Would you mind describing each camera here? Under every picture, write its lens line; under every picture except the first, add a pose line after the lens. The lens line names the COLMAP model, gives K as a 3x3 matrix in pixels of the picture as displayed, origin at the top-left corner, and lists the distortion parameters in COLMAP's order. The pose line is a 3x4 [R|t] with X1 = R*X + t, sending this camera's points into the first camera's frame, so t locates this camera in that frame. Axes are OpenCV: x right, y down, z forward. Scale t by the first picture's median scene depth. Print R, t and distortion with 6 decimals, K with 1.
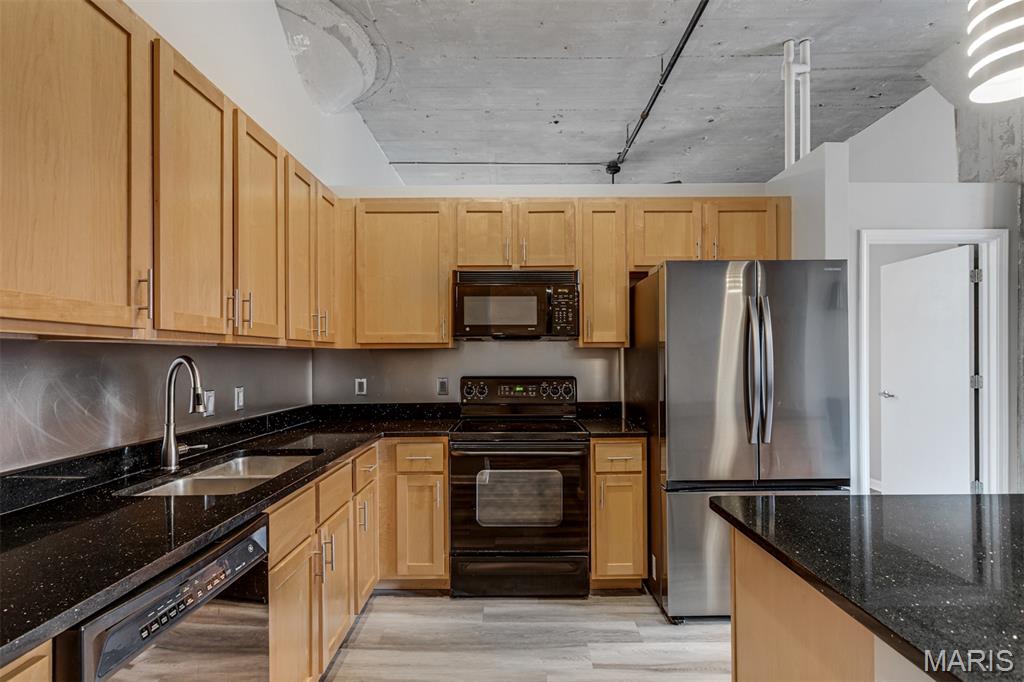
lens RADIAL K [[501.9, 0, 521.3], [0, 501.9, 353.2], [0, 0, 1]] dist [-0.005533, 0.007139]
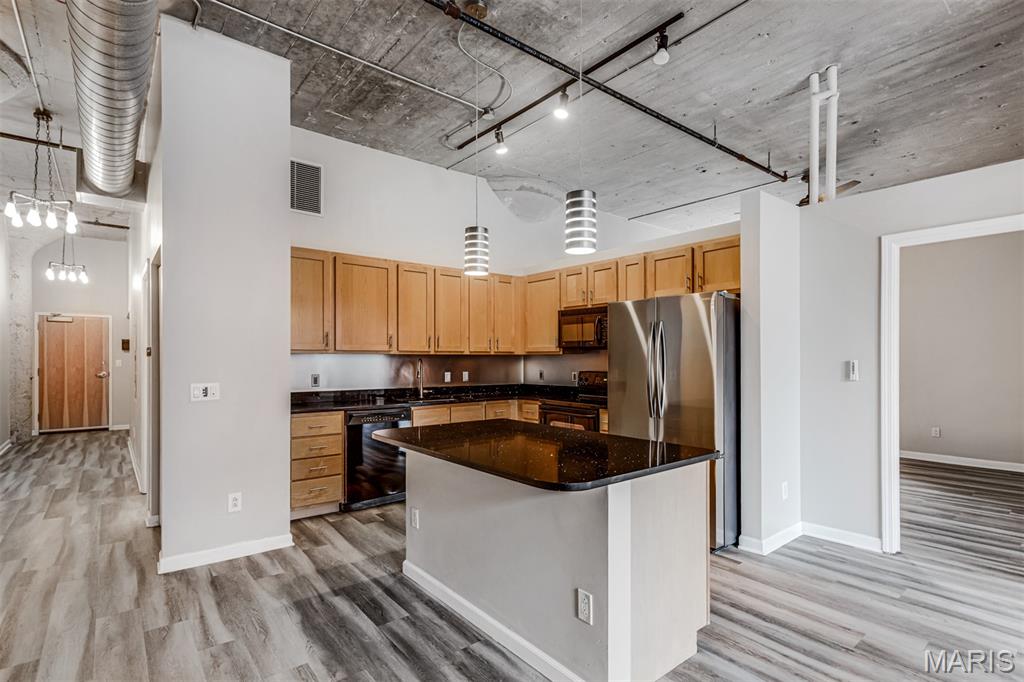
lens RADIAL K [[501.9, 0, 504.6], [0, 501.9, 355.0], [0, 0, 1]] dist [-0.005533, 0.007139]
pose [[0.615866, 0.001938, -0.787849, 1.141394], [0.001864, 0.999991, 0.003917, -0.015899], [0.787849, -0.003880, 0.615856, -0.242196]]
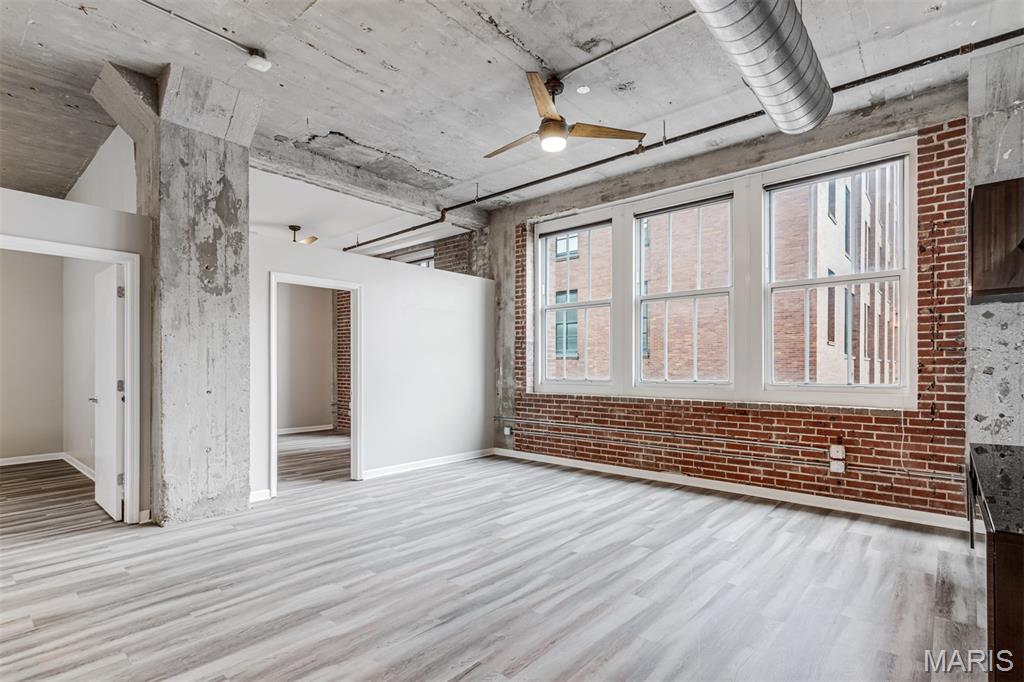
lens RADIAL K [[501.9, 0, 498.1], [0, 501.9, 367.5], [0, 0, 1]] dist [-0.005533, 0.007139]
pose [[0.667417, 0.006247, 0.744658, 0.751130], [-0.012325, 0.999921, 0.002659, 0.002144], [-0.744582, -0.010953, 0.667441, -0.455083]]
